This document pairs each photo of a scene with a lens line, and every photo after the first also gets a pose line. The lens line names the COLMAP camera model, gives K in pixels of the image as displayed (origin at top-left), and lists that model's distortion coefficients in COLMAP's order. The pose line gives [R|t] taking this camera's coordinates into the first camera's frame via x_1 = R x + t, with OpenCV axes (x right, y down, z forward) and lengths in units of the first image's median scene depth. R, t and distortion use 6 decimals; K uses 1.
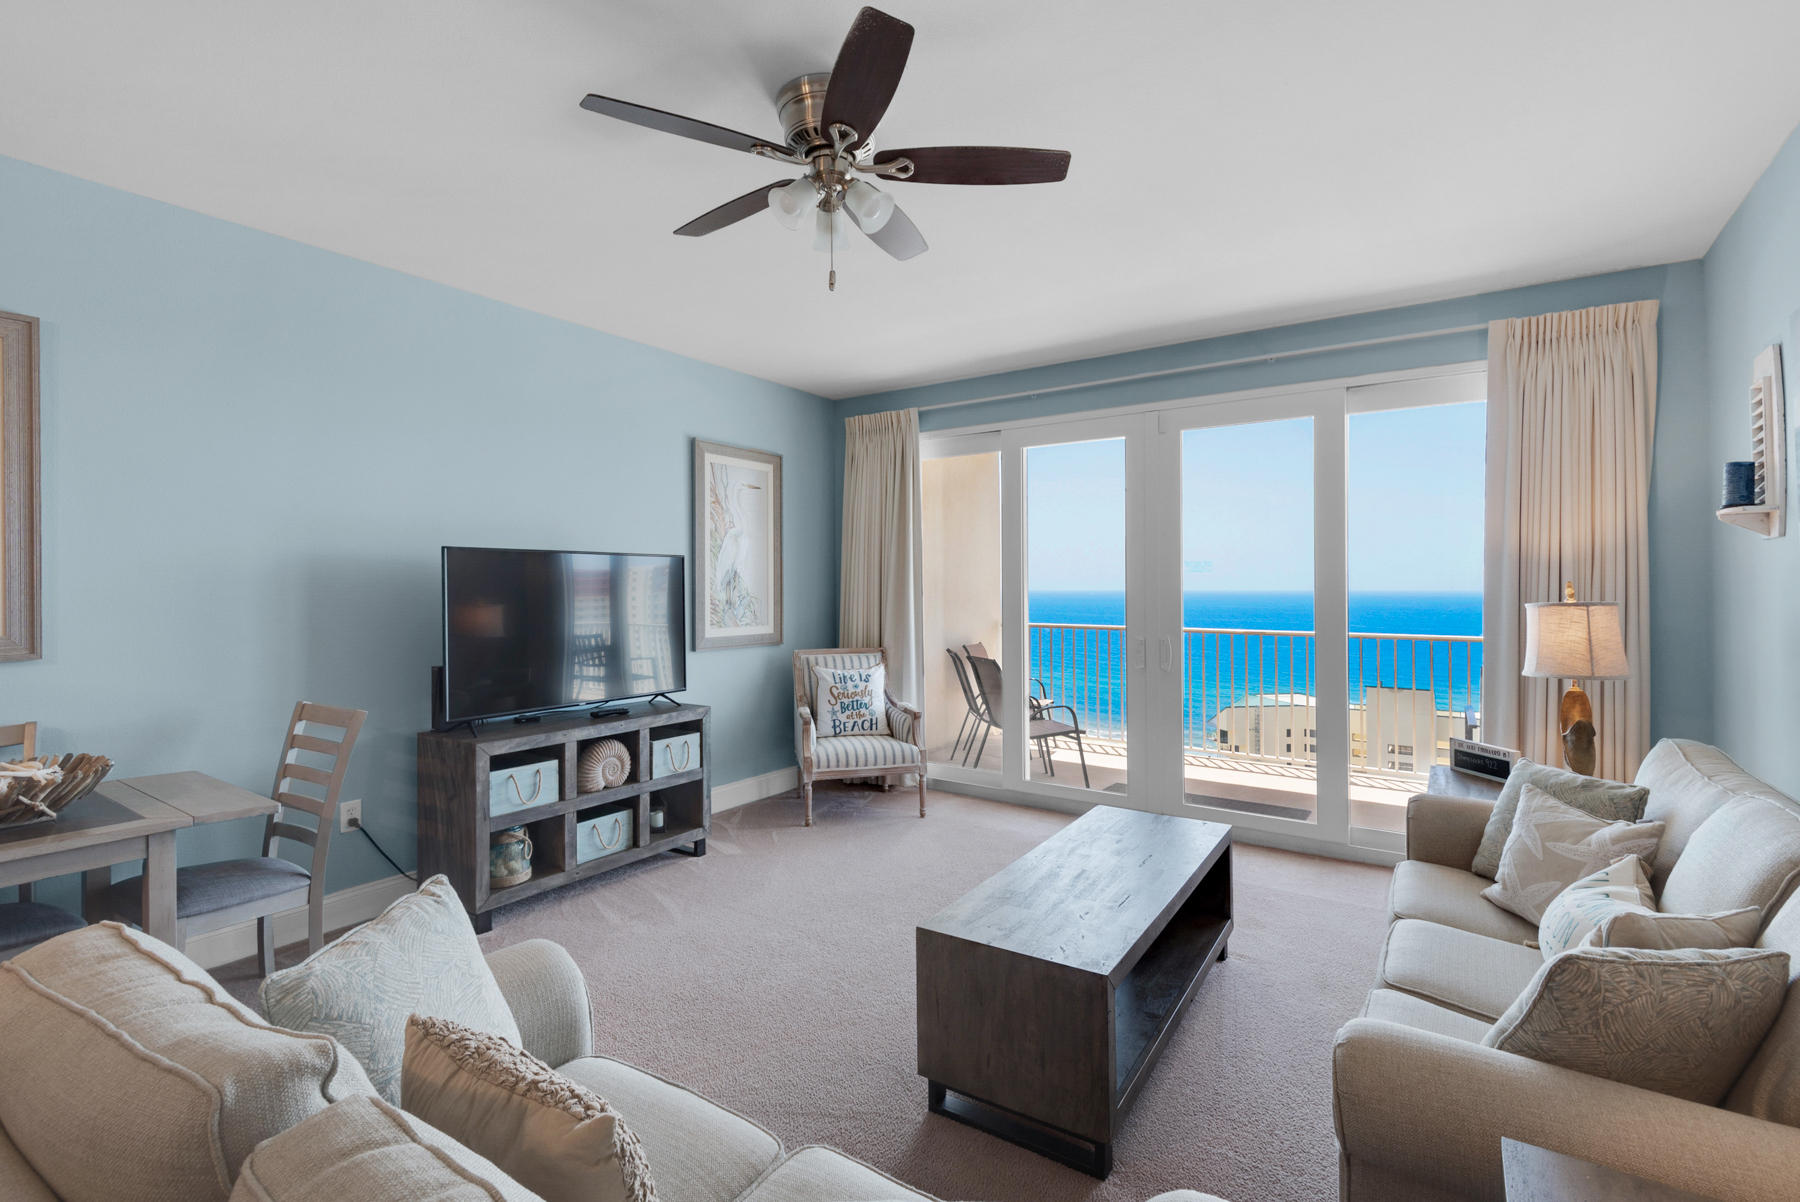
lens RADIAL K [[806.8, 0, 895.9], [0, 806.8, 583.6], [0, 0, 1]] dist [0.011670, -0.003442]
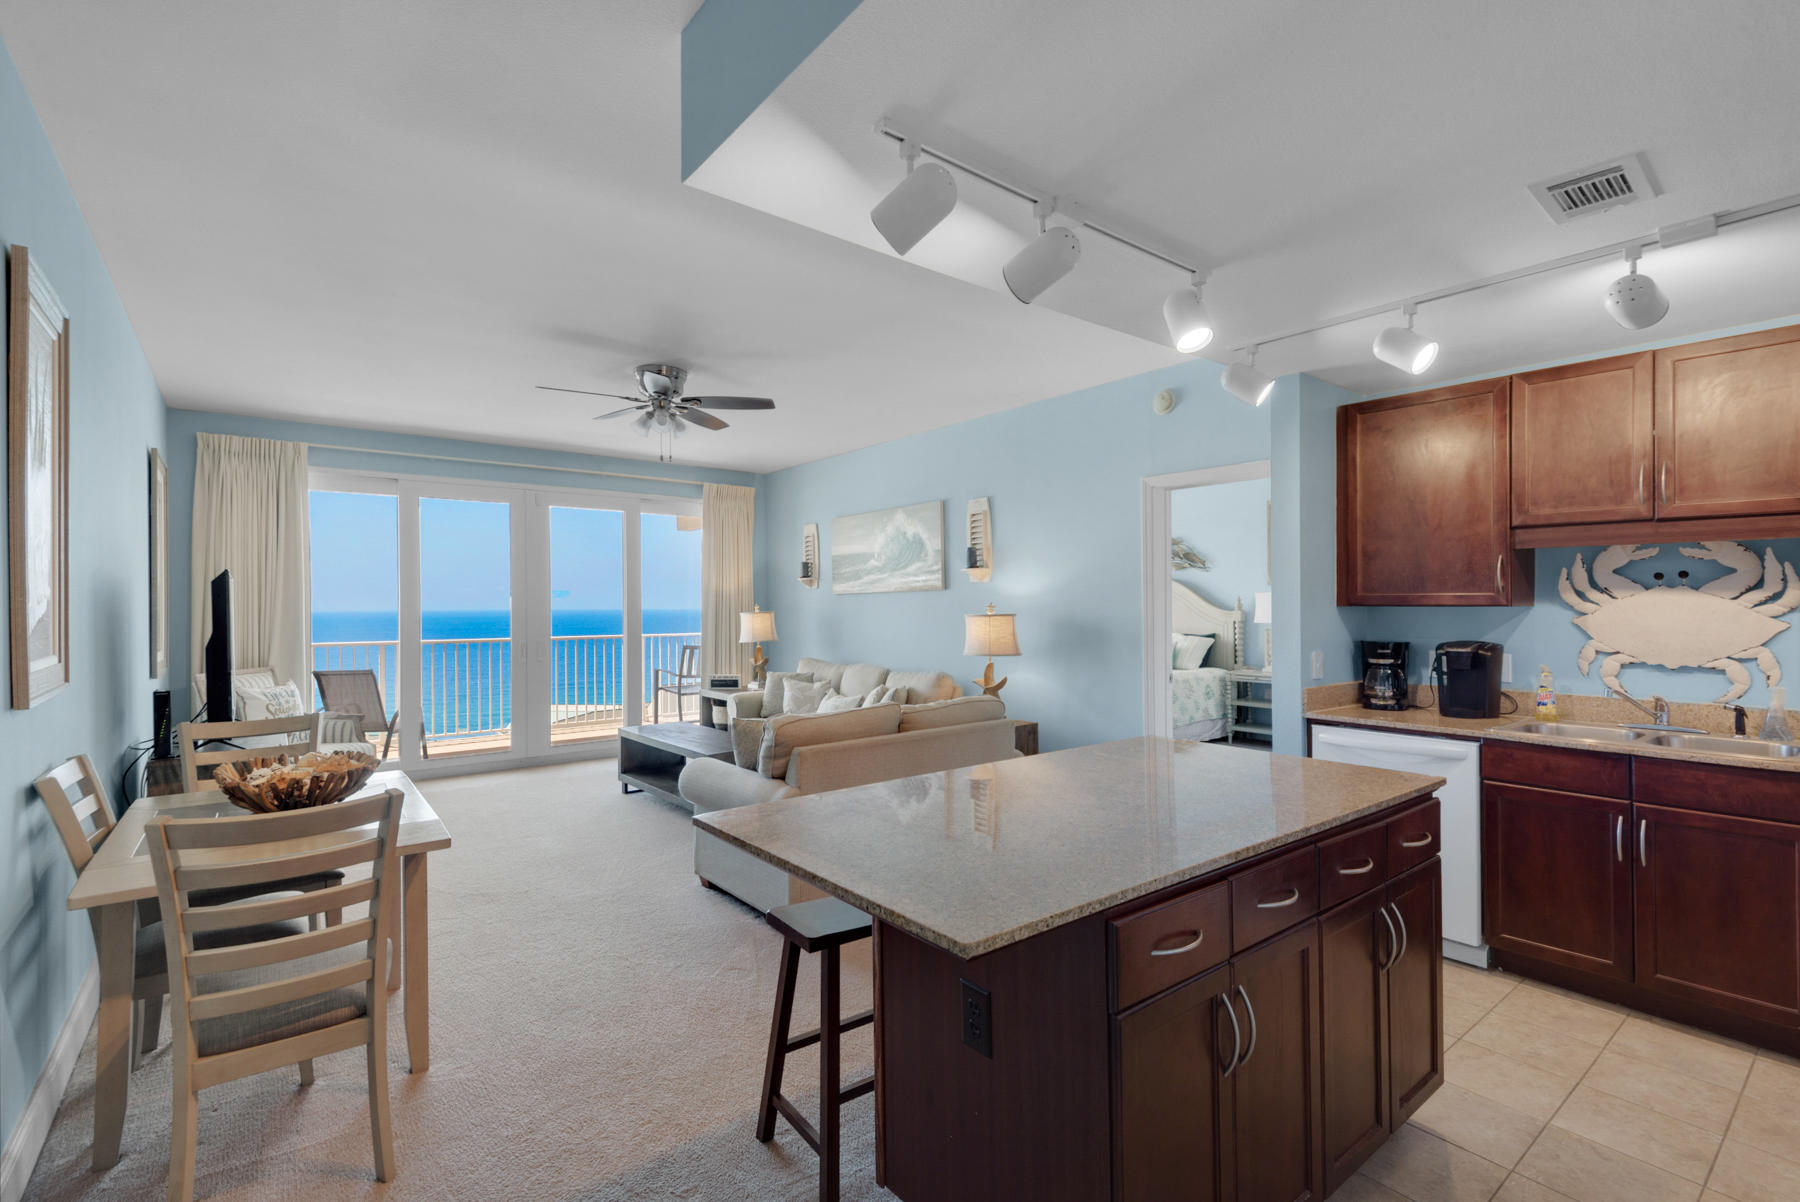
lens RADIAL K [[806.8, 0, 905.0], [0, 806.8, 610.6], [0, 0, 1]] dist [0.011670, -0.003442]
pose [[0.289251, -0.009291, 0.957208, -1.035411], [0.002186, 0.999957, 0.009045, -0.001425], [-0.957251, -0.000524, 0.289259, -0.110046]]
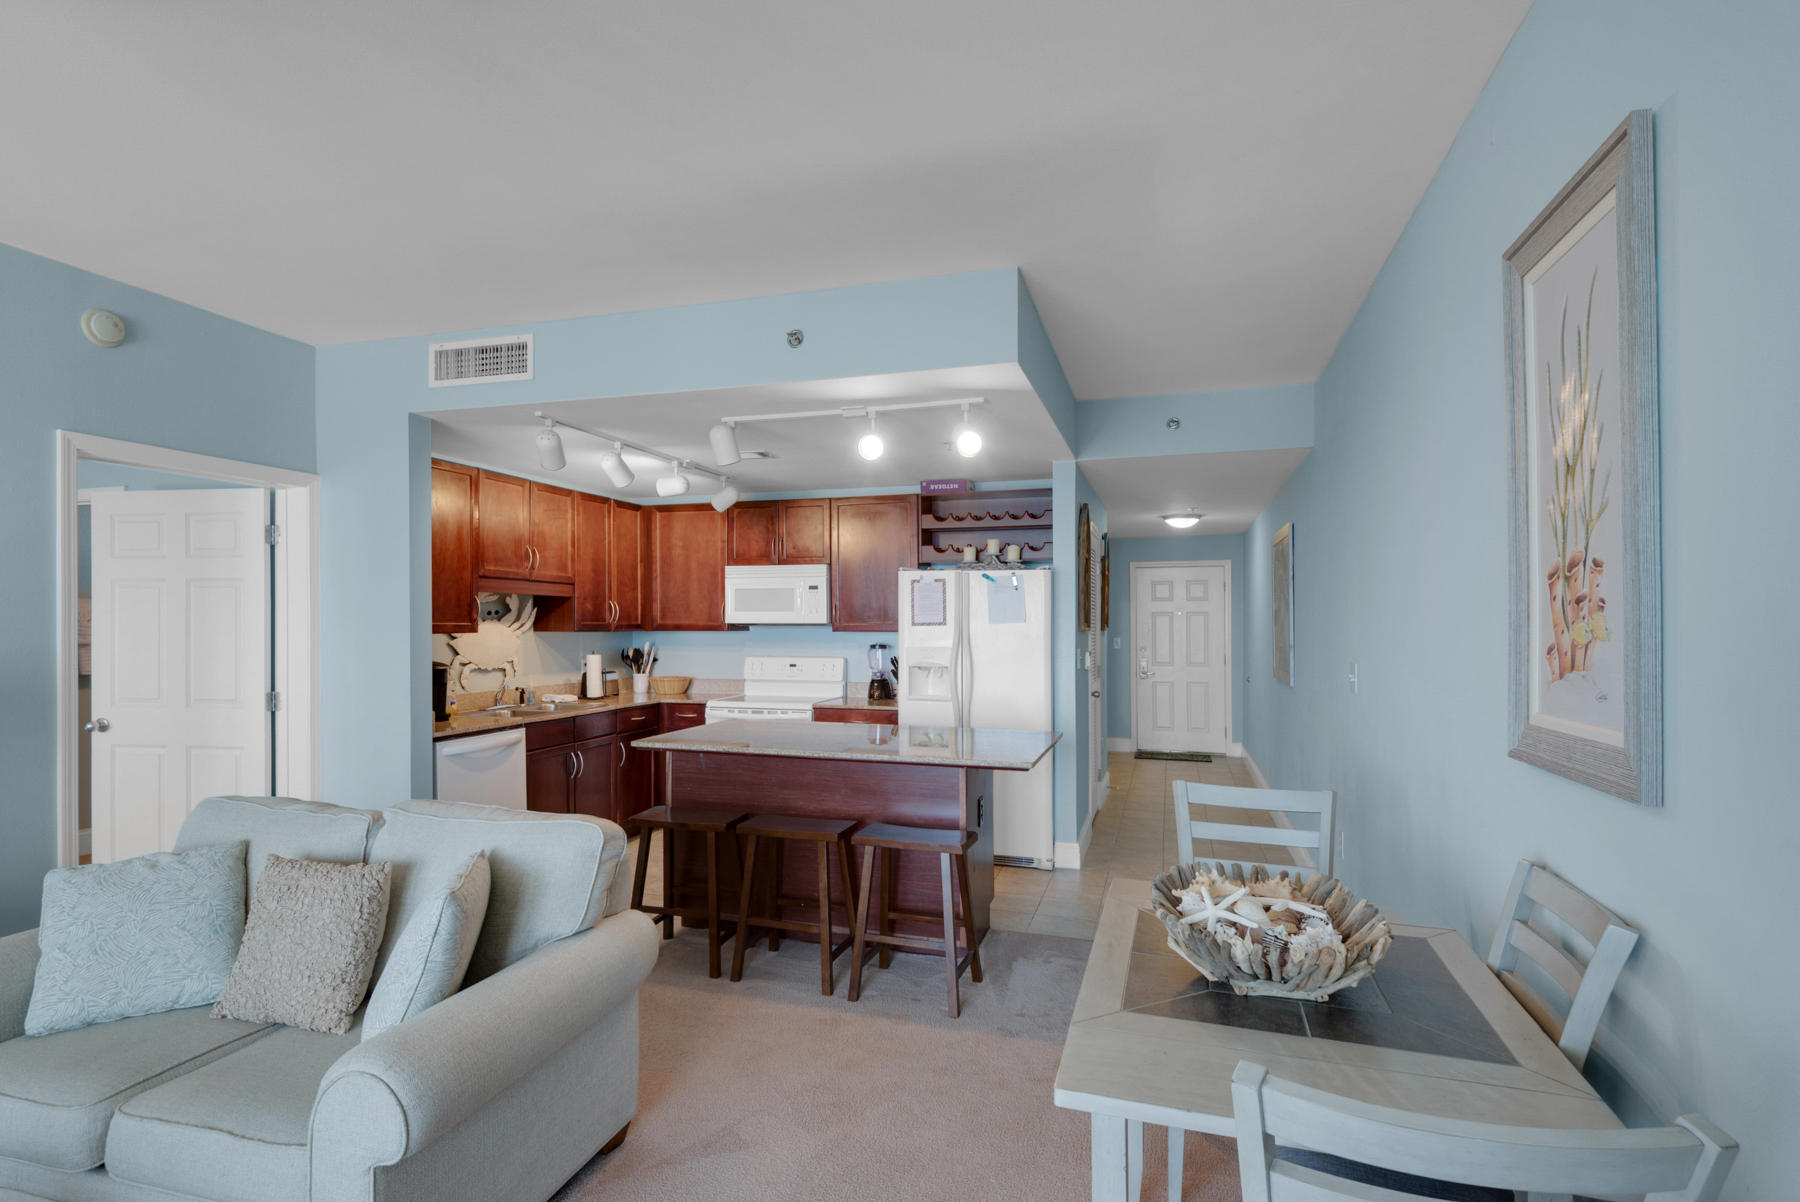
lens RADIAL K [[869.8, 0, 894.0], [0, 869.8, 616.1], [0, 0, 1]] dist [0.018027, -0.009055]
pose [[-0.958244, -0.003518, -0.285929, -0.308351], [-0.001634, 0.999975, -0.006828, -0.012740], [0.285946, -0.006075, -0.958226, 0.854610]]
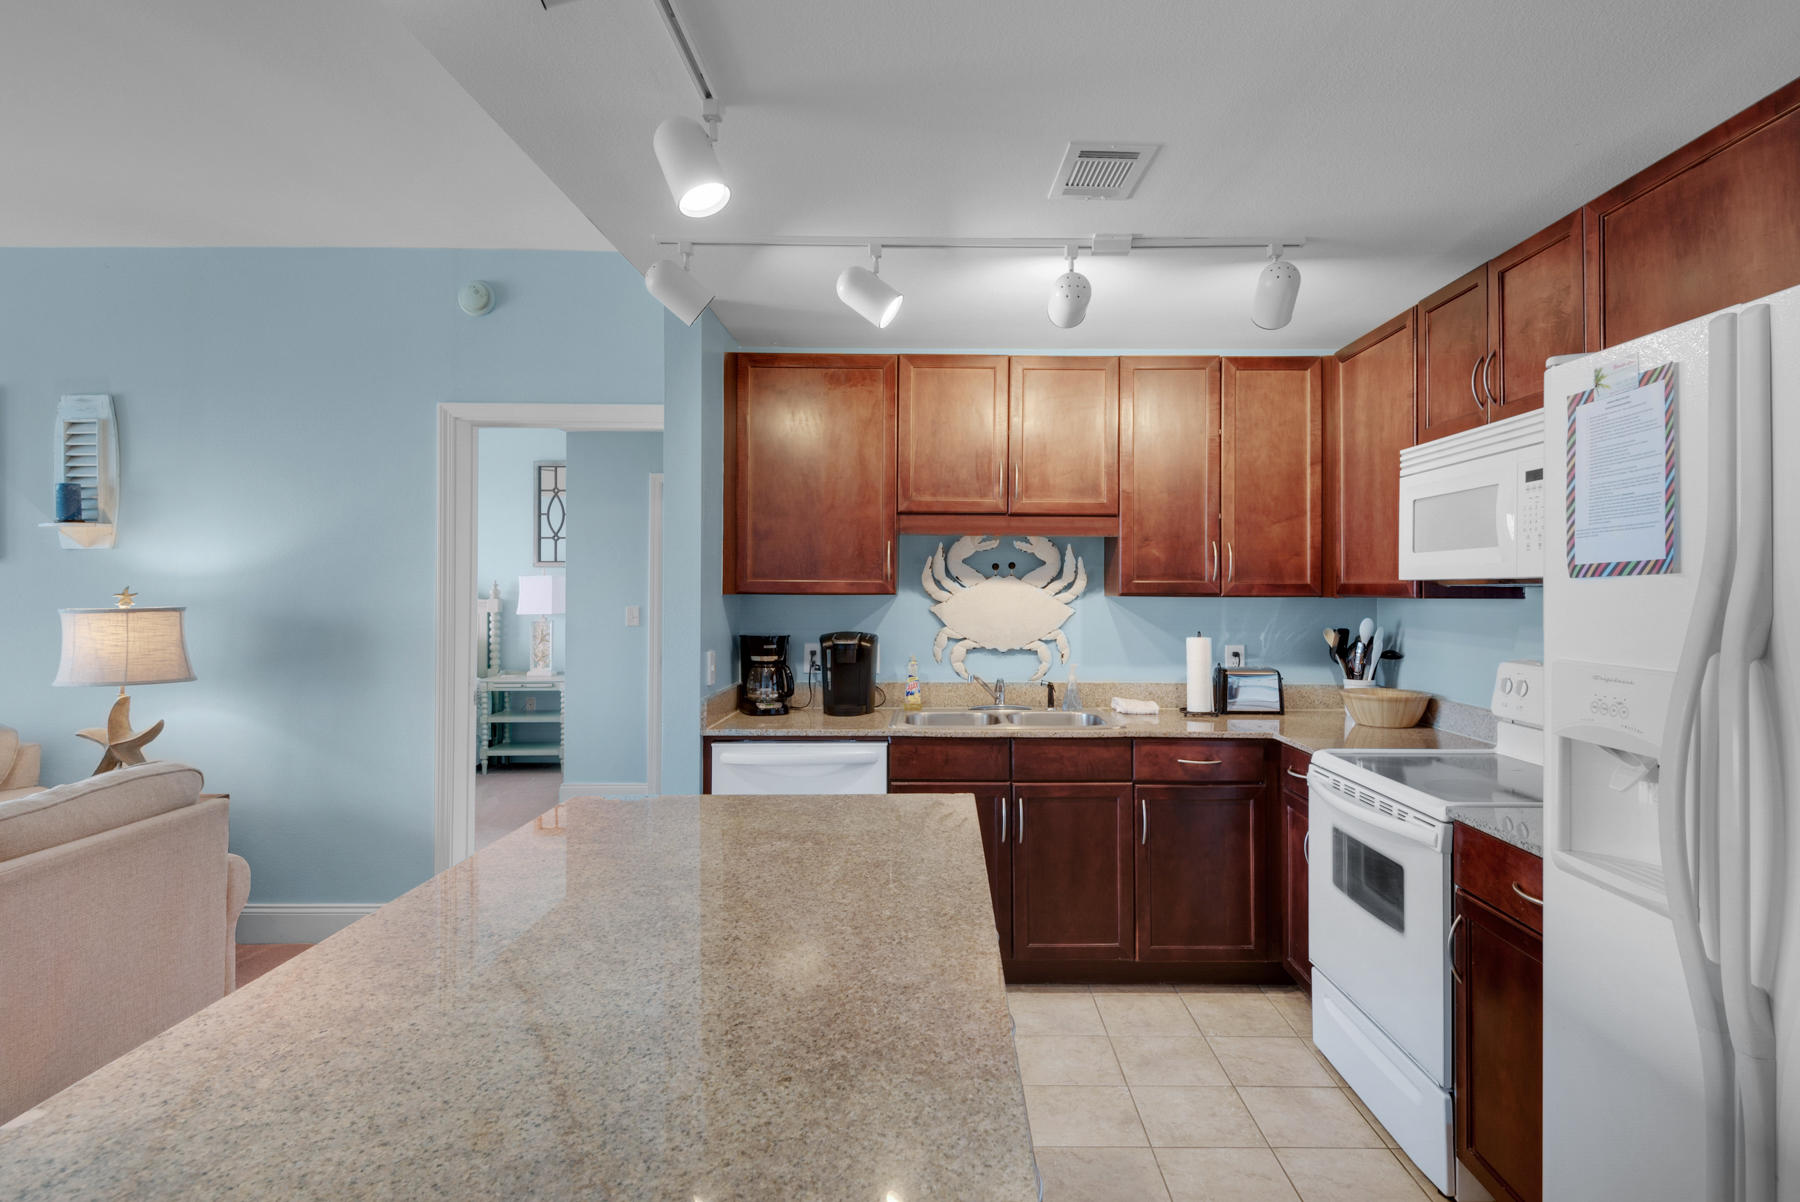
lens RADIAL K [[949.4, 0, 935.0], [0, 949.4, 577.2], [0, 0, 1]] dist [0.019373, -0.010602]
pose [[-0.572828, 0.008087, 0.819636, -0.852382], [-0.002583, 0.999929, -0.011670, -0.003160], [-0.819671, -0.008802, -0.572766, 0.032595]]
